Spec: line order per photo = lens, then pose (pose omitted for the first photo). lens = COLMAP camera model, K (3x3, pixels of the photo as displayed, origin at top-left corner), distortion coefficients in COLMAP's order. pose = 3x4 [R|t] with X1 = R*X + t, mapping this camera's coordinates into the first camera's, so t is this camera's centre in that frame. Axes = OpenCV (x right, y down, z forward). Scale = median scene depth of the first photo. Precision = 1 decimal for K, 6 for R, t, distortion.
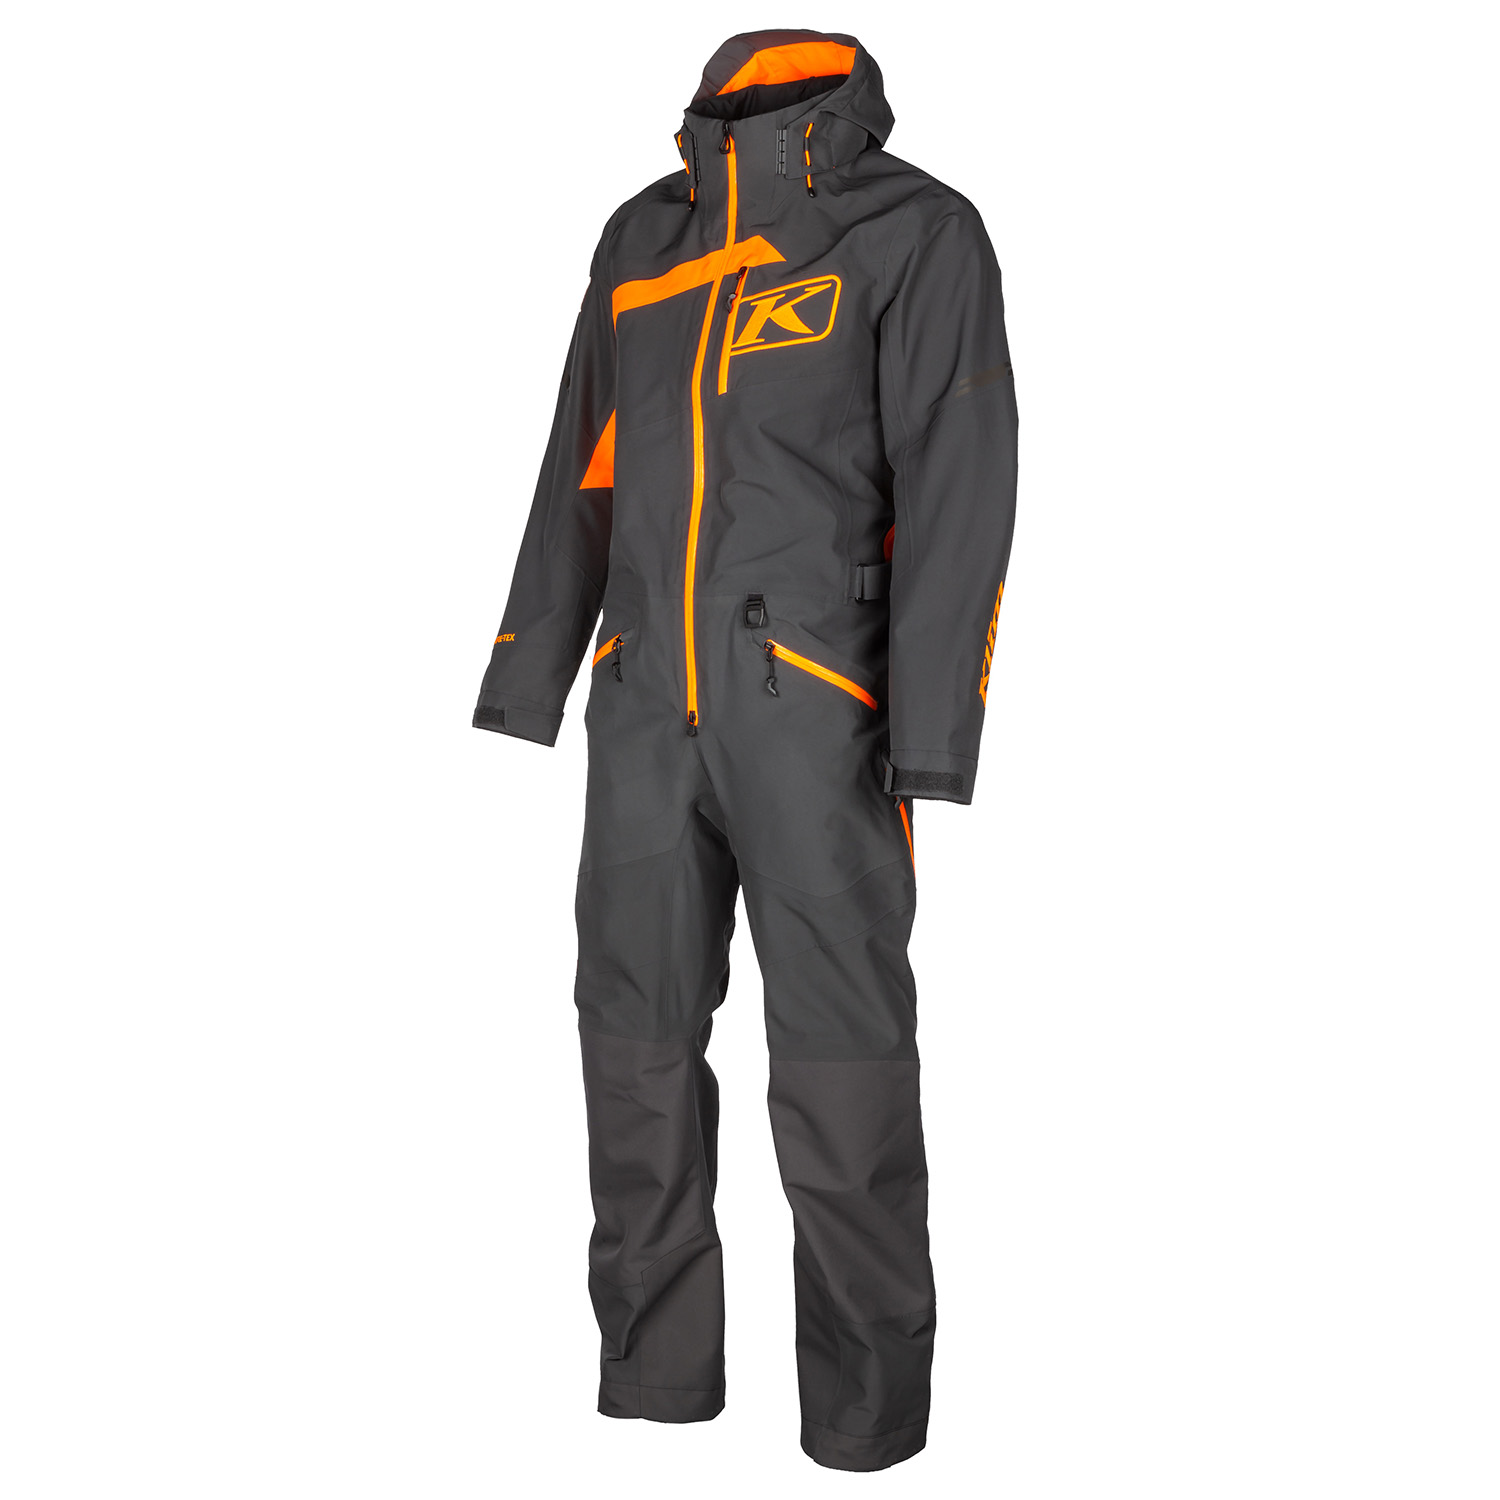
lens RADIAL K [[2293.7, 0, 737.6], [0, 2293.7, 774.9], [0, 0, 1]] dist [0.154646, 0.000000]
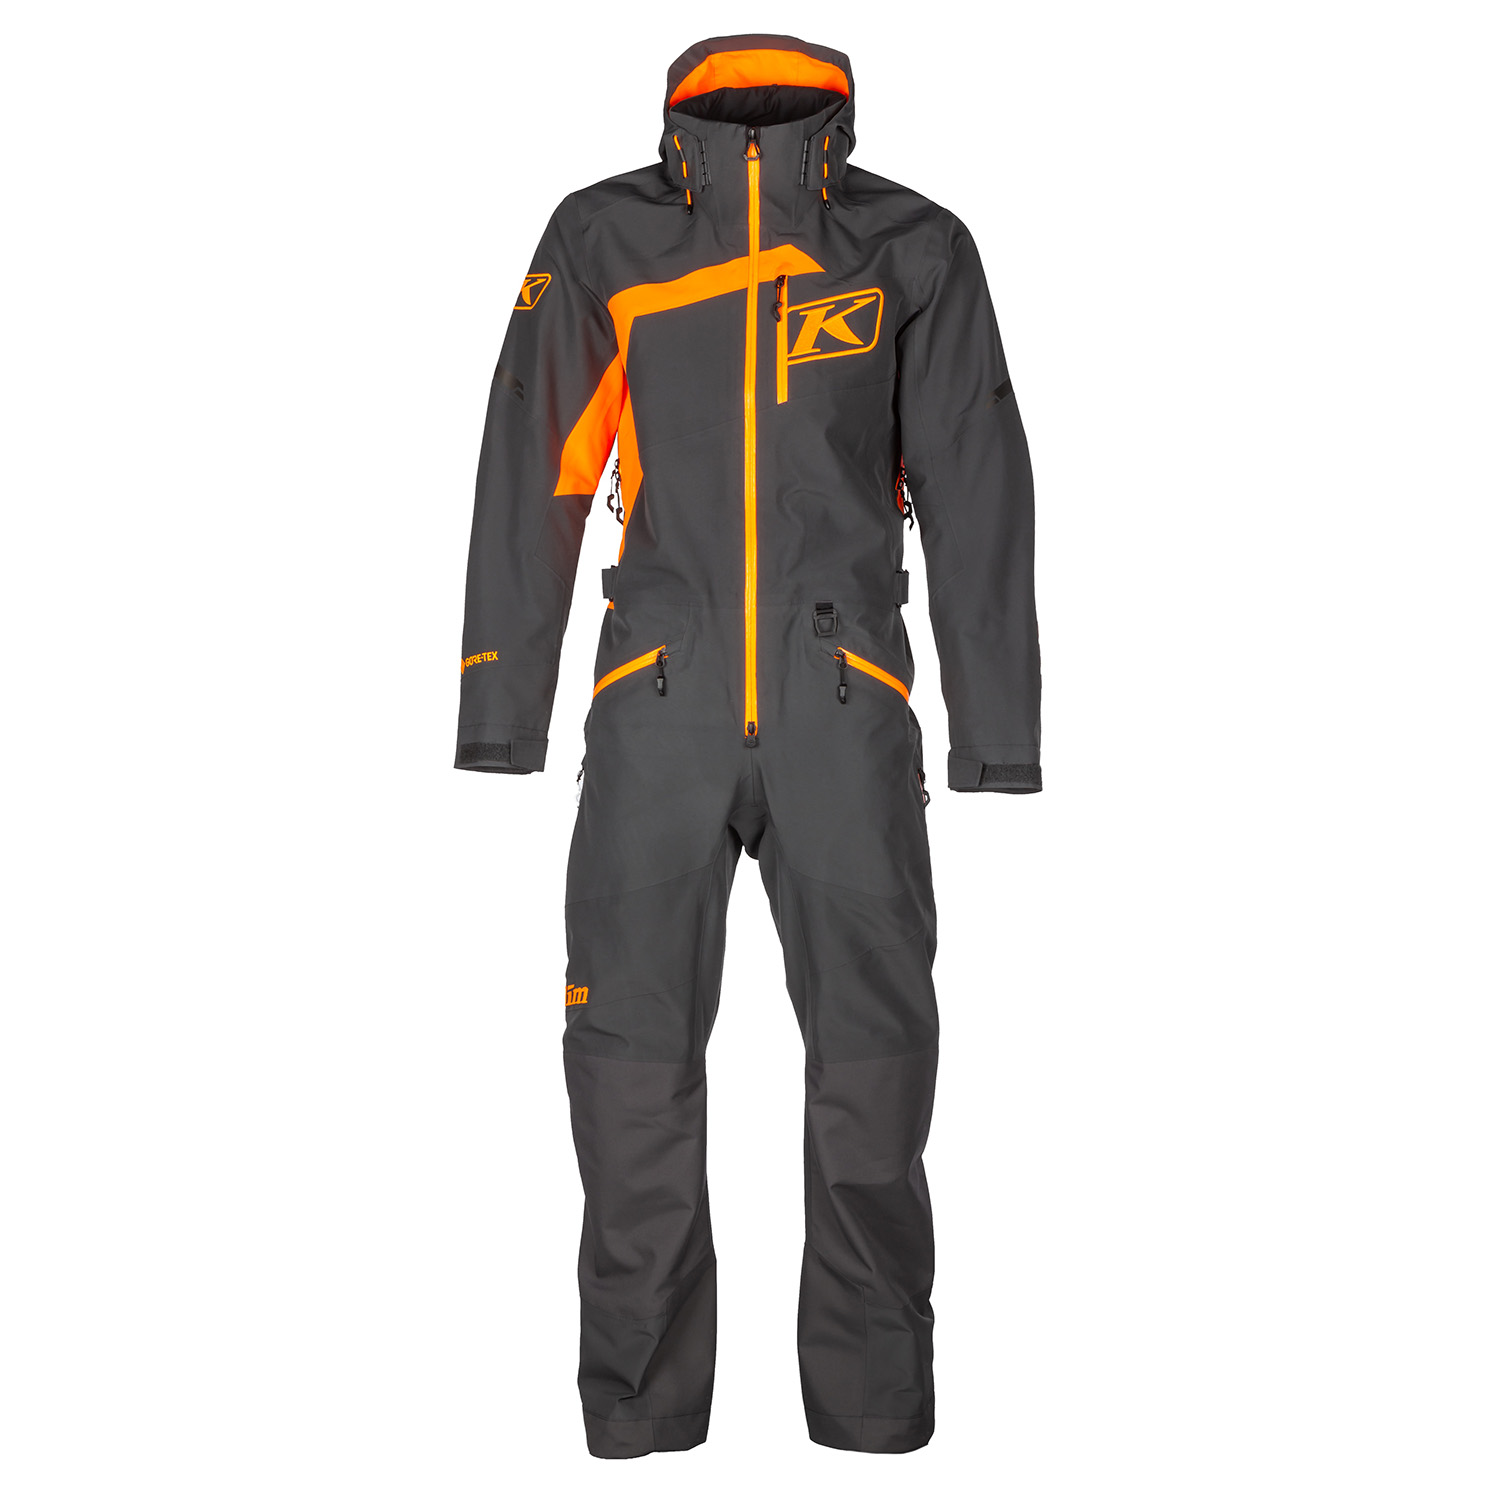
lens RADIAL K [[2293.7, 0, 735.1], [0, 2293.7, 753.4], [0, 0, 1]] dist [0.154646, 0.000000]
pose [[0.866422, -0.064456, 0.495134, -0.526902], [0.061244, 0.997864, 0.022733, -0.038517], [-0.495542, 0.010628, 0.868519, 0.149324]]
